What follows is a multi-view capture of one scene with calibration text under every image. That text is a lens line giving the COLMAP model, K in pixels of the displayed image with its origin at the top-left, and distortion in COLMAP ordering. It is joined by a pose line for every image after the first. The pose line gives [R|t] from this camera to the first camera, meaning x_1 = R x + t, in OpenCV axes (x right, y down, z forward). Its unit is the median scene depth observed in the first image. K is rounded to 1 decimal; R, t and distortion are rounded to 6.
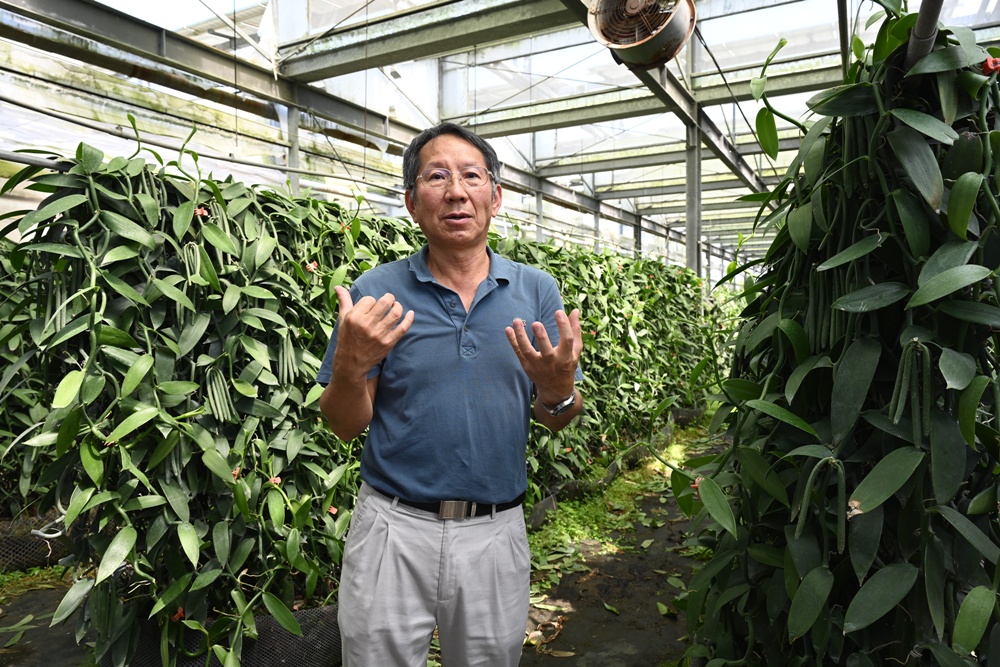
lens RADIAL K [[654.3, 0, 500.0], [0, 654.3, 333.5], [0, 0, 1]] dist [0.003325, 0.000795]
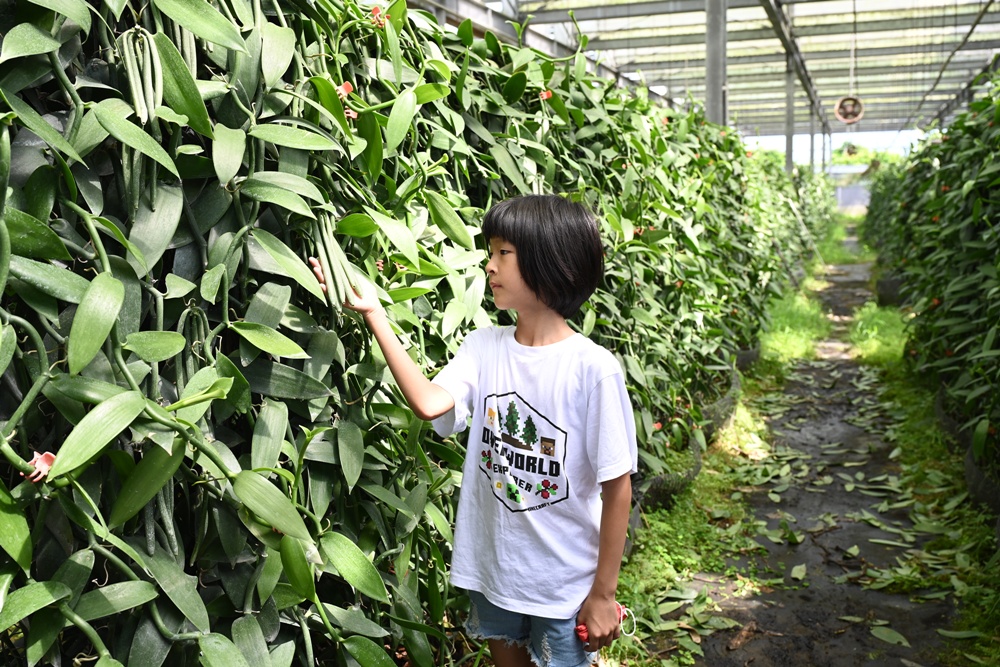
lens RADIAL K [[1010.3, 0, 500.0], [0, 1010.3, 333.5], [0, 0, 1]] dist [-0.000221, 0.000896]
pose [[0.986492, -0.036498, 0.159694, -0.324338], [0.022068, 0.995586, 0.091220, 0.013518], [-0.162318, -0.086464, 0.982943, 0.237436]]
